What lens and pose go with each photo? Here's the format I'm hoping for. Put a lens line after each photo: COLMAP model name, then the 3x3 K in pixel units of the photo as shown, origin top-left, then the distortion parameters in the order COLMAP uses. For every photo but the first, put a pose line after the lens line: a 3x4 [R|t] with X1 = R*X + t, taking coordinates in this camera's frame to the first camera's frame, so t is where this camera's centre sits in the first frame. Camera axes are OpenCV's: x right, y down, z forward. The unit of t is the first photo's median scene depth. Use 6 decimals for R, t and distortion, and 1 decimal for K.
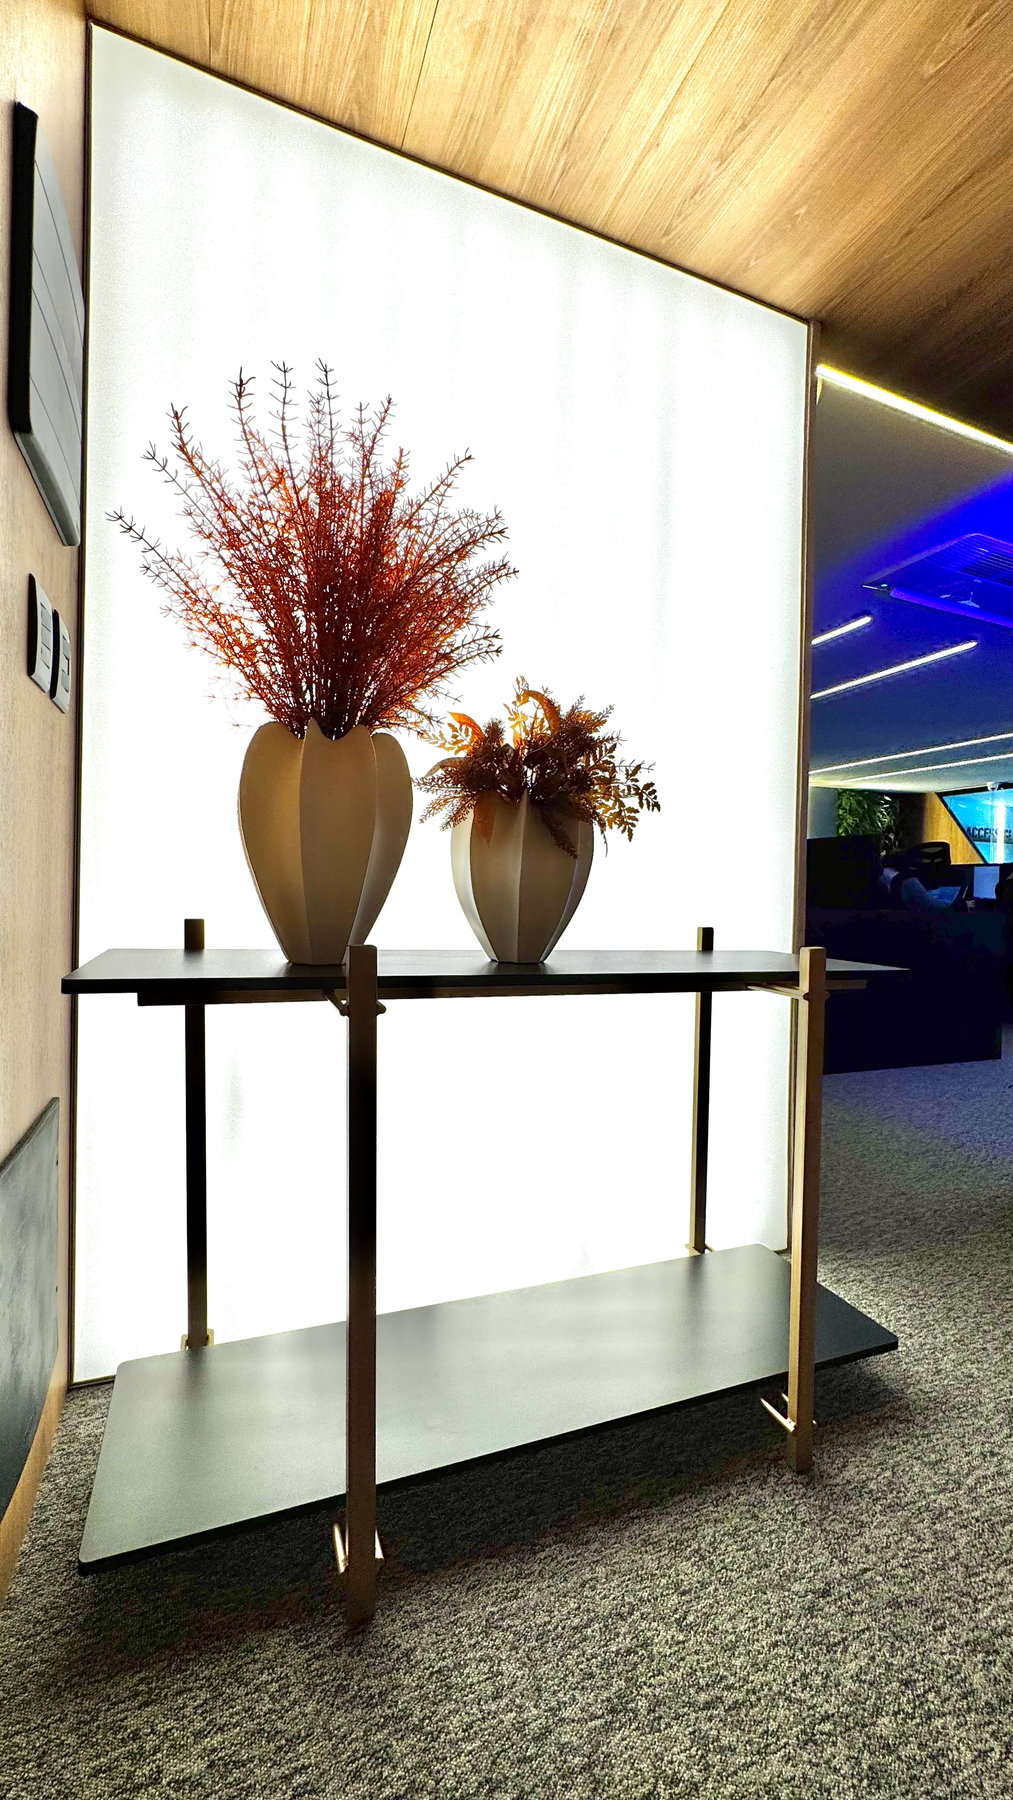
lens RADIAL K [[719.4, 0, 504.9], [0, 719.4, 901.4], [0, 0, 1]] dist [-0.002628, 0.000724]
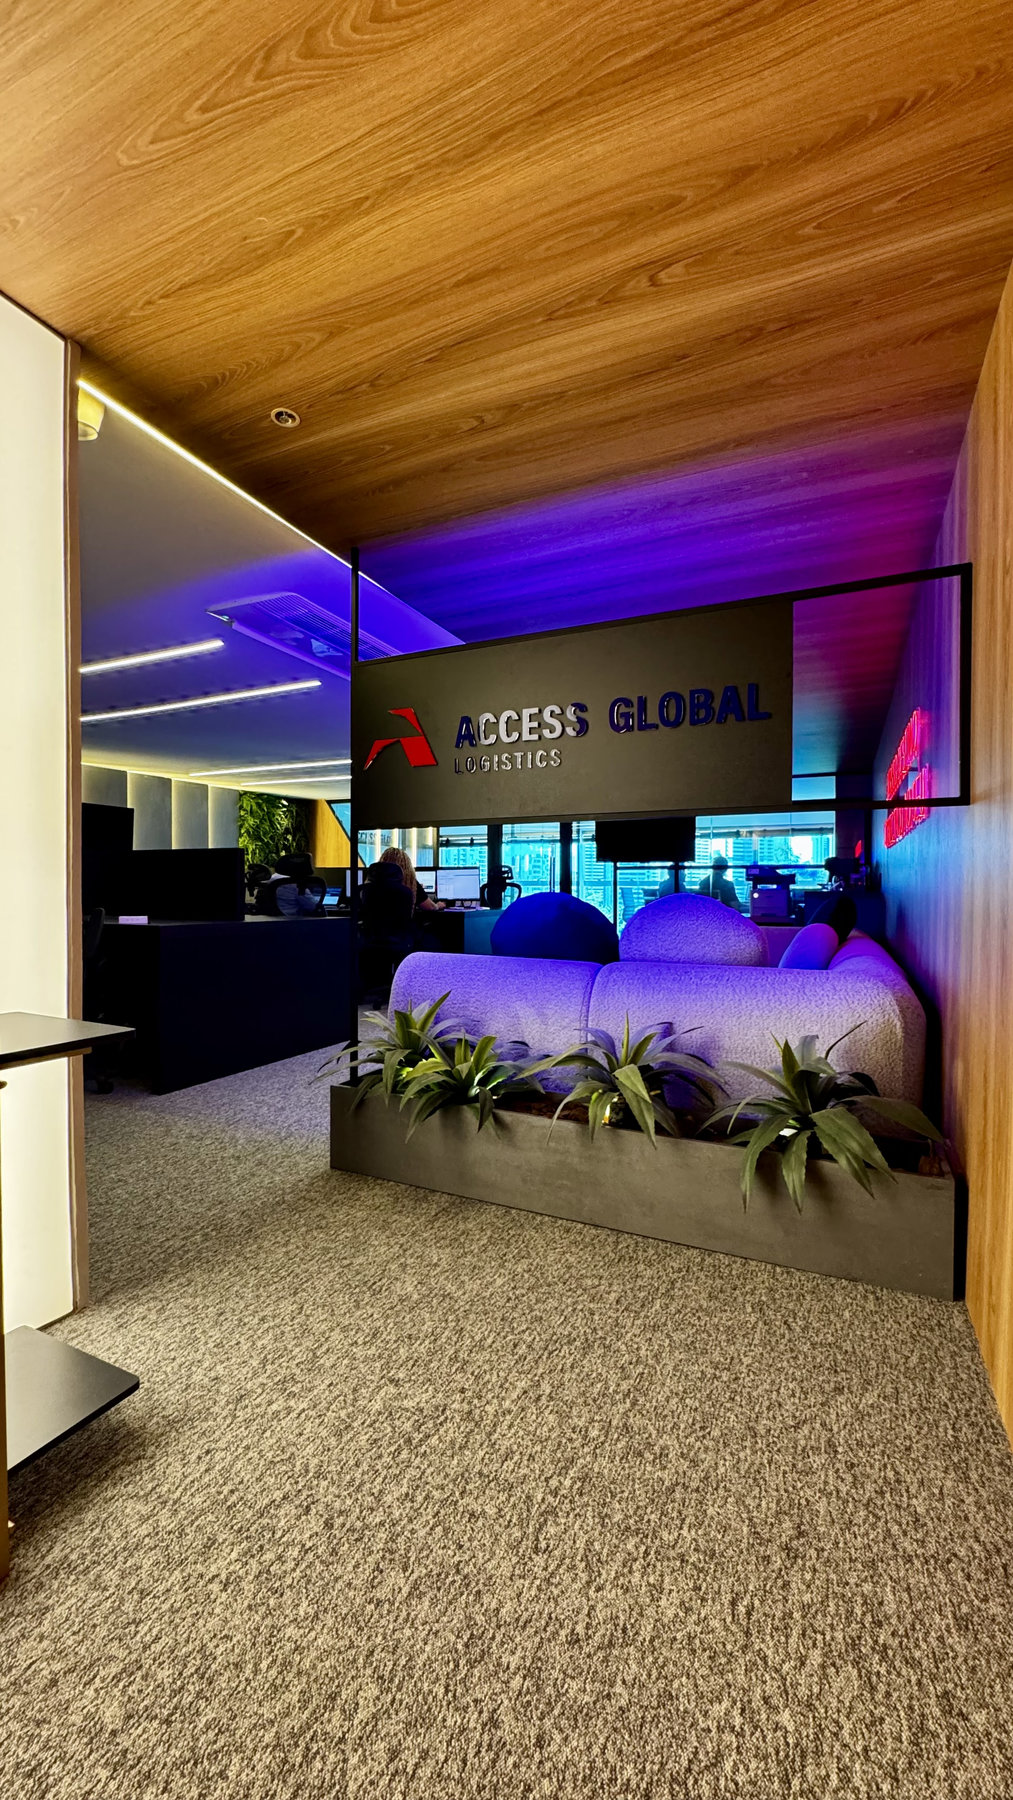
lens RADIAL K [[719.4, 0, 505.8], [0, 719.4, 900.0], [0, 0, 1]] dist [-0.002628, 0.000724]
pose [[0.735623, -0.029065, 0.676768, 0.121097], [0.017393, 0.999560, 0.024022, -0.050889], [-0.677168, -0.005900, 0.735805, -0.062097]]
